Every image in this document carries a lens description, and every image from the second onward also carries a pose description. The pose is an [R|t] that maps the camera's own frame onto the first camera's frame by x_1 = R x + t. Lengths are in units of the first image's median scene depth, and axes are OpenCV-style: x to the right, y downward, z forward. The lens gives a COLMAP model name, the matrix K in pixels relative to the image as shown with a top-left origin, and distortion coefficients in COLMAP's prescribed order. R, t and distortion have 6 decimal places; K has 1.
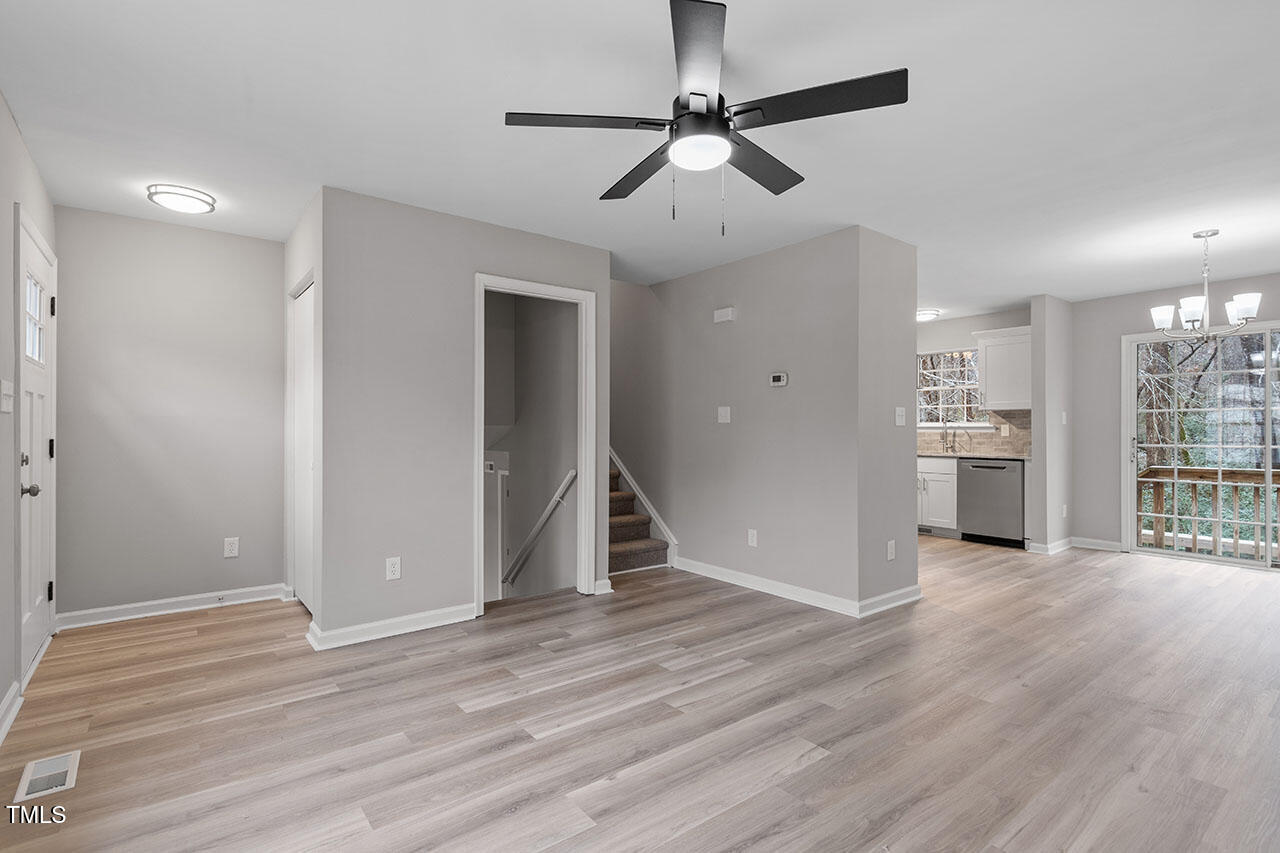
lens RADIAL K [[605.8, 0, 636.8], [0, 605.8, 429.2], [0, 0, 1]] dist [0.002037, 0.000827]
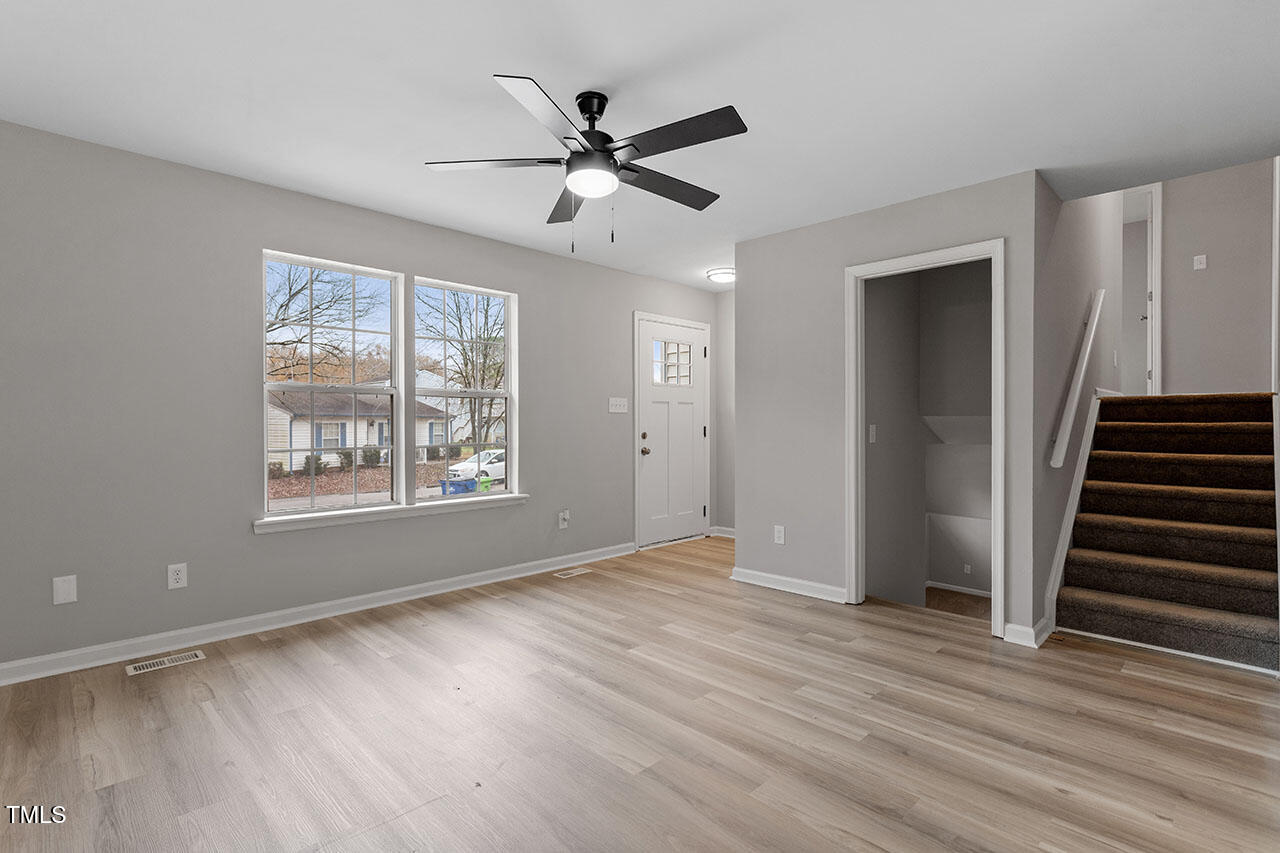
lens RADIAL K [[610.1, 0, 637.2], [0, 610.1, 426.8], [0, 0, 1]] dist [0.002534, 0.001050]
pose [[0.122810, 0.008346, -0.992395, 0.778311], [-0.000253, 0.999965, 0.008378, 0.003036], [0.992430, -0.000778, 0.122808, 0.567907]]
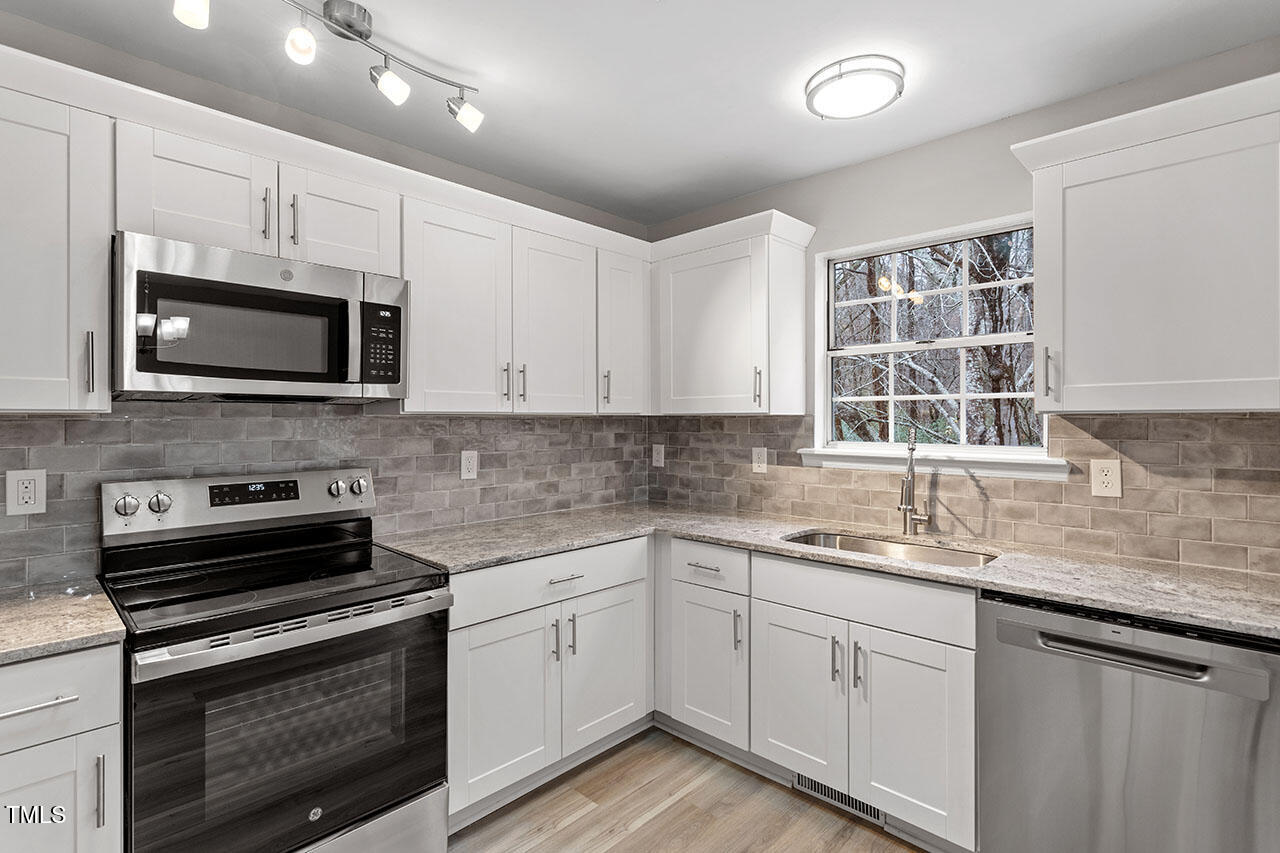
lens RADIAL K [[618.6, 0, 632.5], [0, 618.6, 418.9], [0, 0, 1]] dist [0.003947, 0.000150]
pose [[0.989993, -0.001935, 0.141102, 0.626139], [0.001752, 0.999997, 0.001422, -0.054939], [-0.141104, -0.001160, 0.989994, 1.385724]]
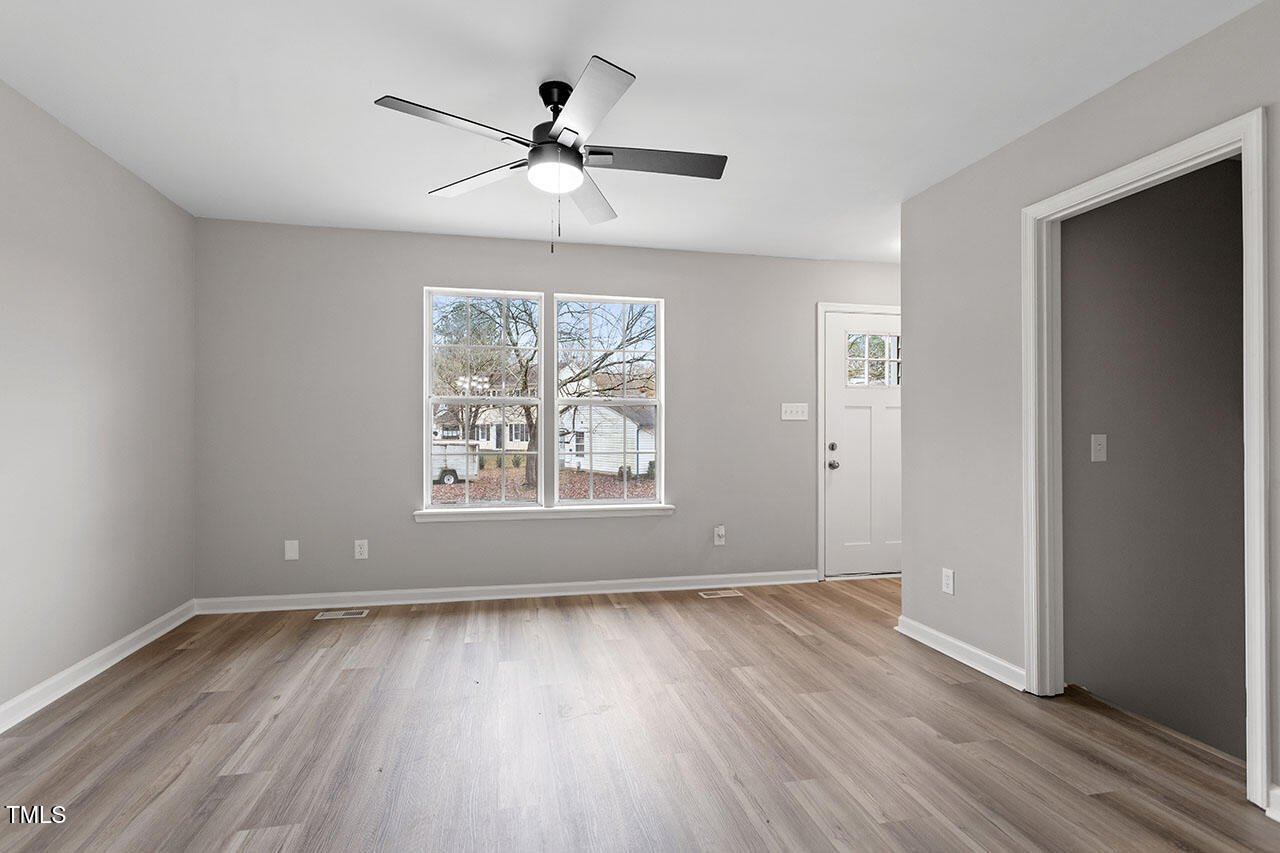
lens RADIAL K [[624.8, 0, 635.7], [0, 624.8, 429.7], [0, 0, 1]] dist [0.000640, 0.000429]
pose [[-0.429428, -0.002370, -0.903098, 0.649488], [-0.001864, 0.999997, -0.001738, 0.005050], [0.903099, 0.000937, -0.429431, 0.981567]]
